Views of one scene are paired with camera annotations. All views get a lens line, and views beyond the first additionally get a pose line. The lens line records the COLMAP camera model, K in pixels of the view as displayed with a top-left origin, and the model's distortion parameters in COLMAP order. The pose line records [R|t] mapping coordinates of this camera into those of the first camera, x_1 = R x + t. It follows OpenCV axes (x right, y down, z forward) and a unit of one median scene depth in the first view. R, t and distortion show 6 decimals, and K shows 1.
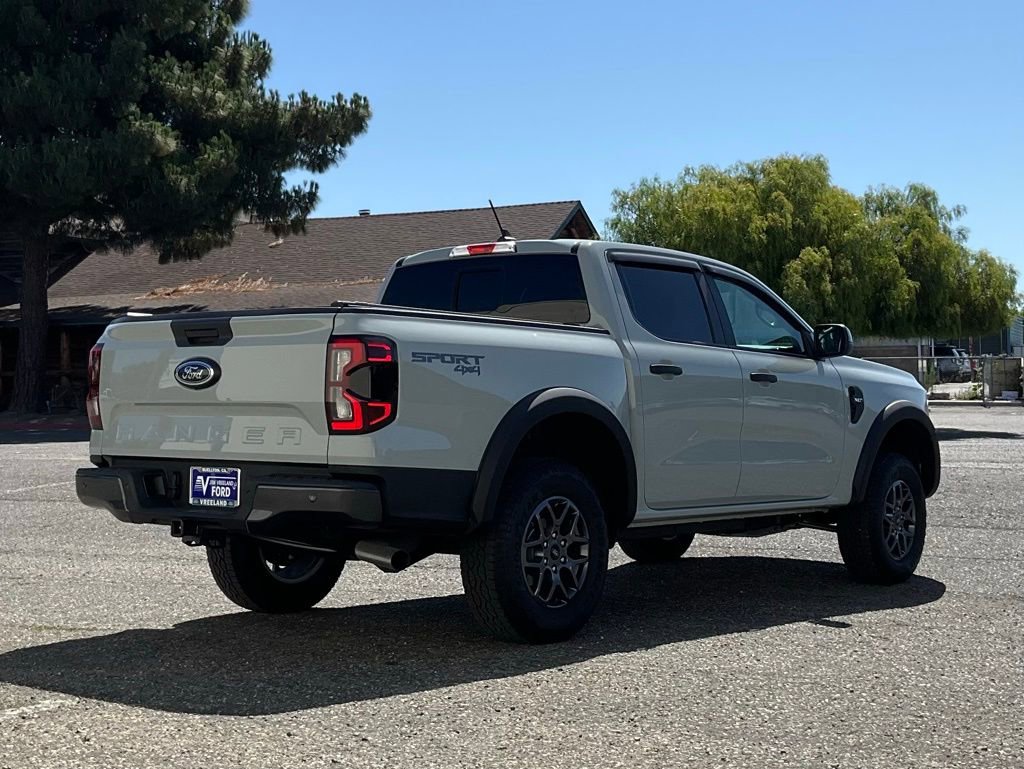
lens RADIAL K [[1599.4, 0, 534.9], [0, 1599.4, 318.9], [0, 0, 1]] dist [0.112624, -0.056801]
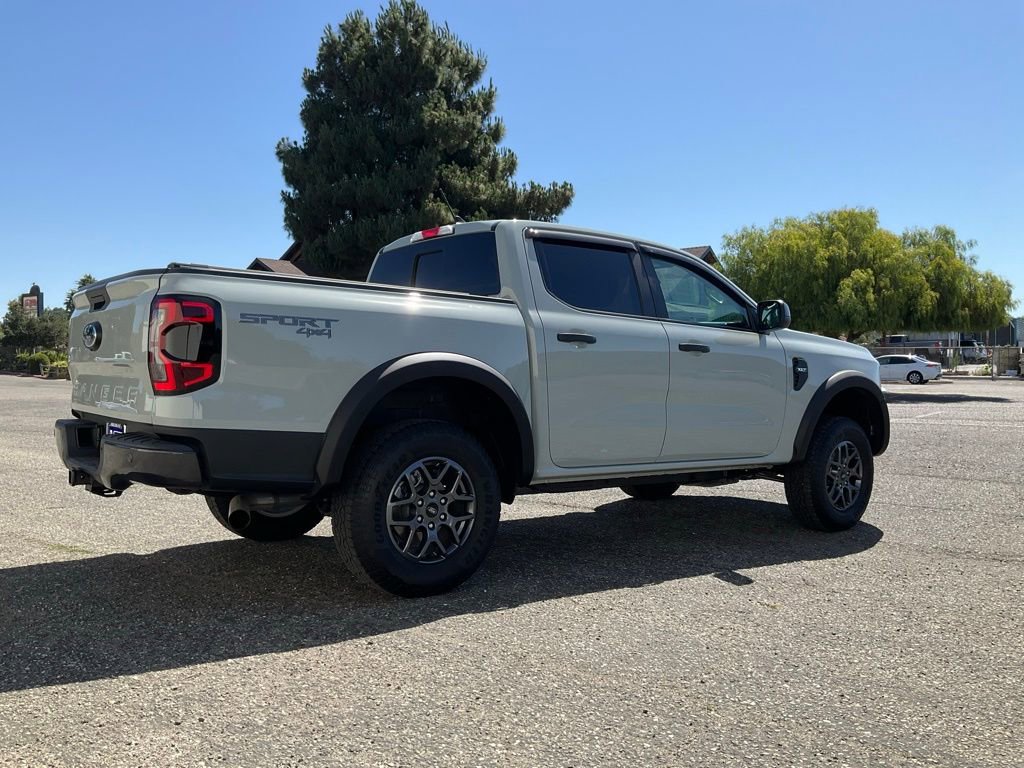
lens RADIAL K [[898.5, 0, 504.6], [0, 898.5, 382.9], [0, 0, 1]] dist [0.157880, -0.382036]
pose [[0.973143, 0.011337, -0.229921, 0.136184], [0.002631, 0.998174, 0.060353, 0.019543], [0.230185, -0.059337, 0.971336, 0.315404]]
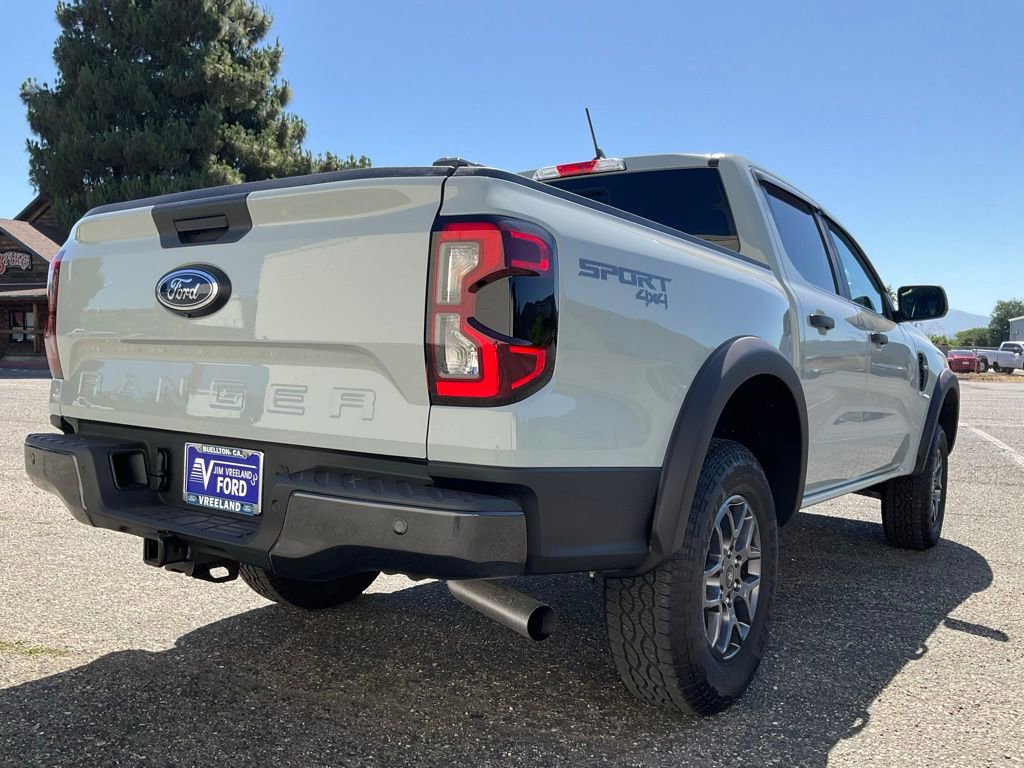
lens RADIAL K [[897.6, 0, 512.1], [0, 897.6, 382.7], [0, 0, 1]] dist [0.049616, -0.123114]
pose [[0.997341, 0.027891, 0.067332, -0.076841], [-0.032671, 0.996944, 0.070965, 0.027233], [-0.065147, -0.072977, 0.995204, 0.445186]]
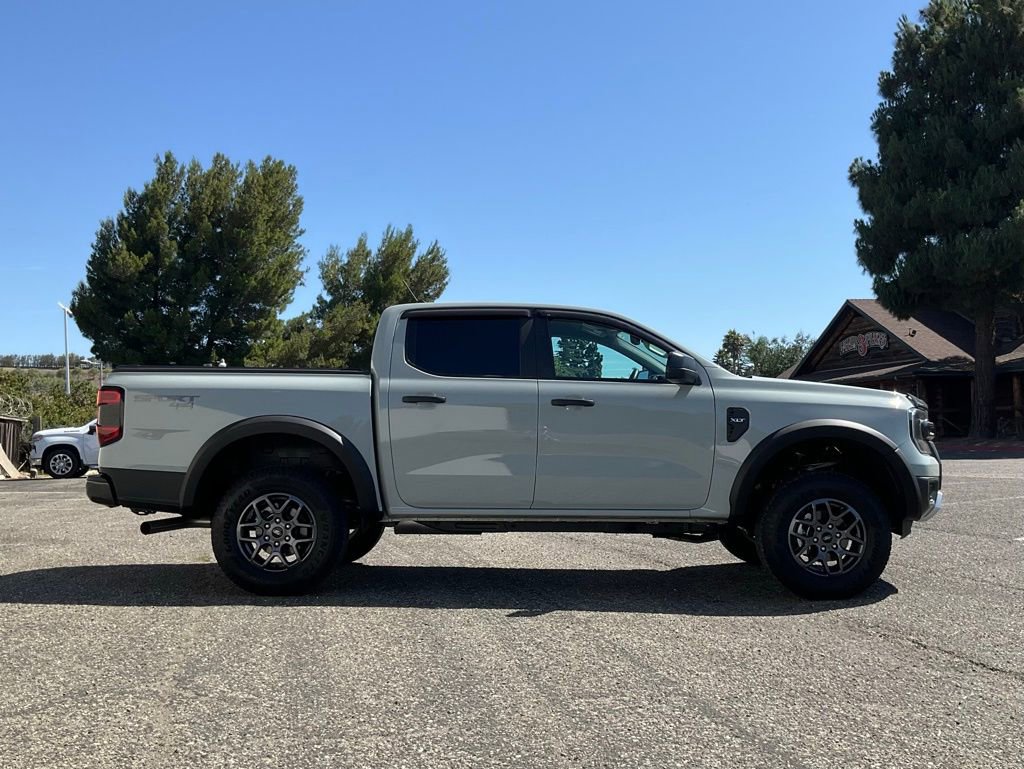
lens RADIAL K [[1109.7, 0, 512.0], [0, 1109.7, 384.5], [0, 0, 1]] dist [0.133080, -0.245541]
pose [[0.608961, -0.041356, -0.792122, 0.652094], [0.048545, 0.998711, -0.014822, 0.028520], [0.791714, -0.029427, 0.610183, 0.401909]]
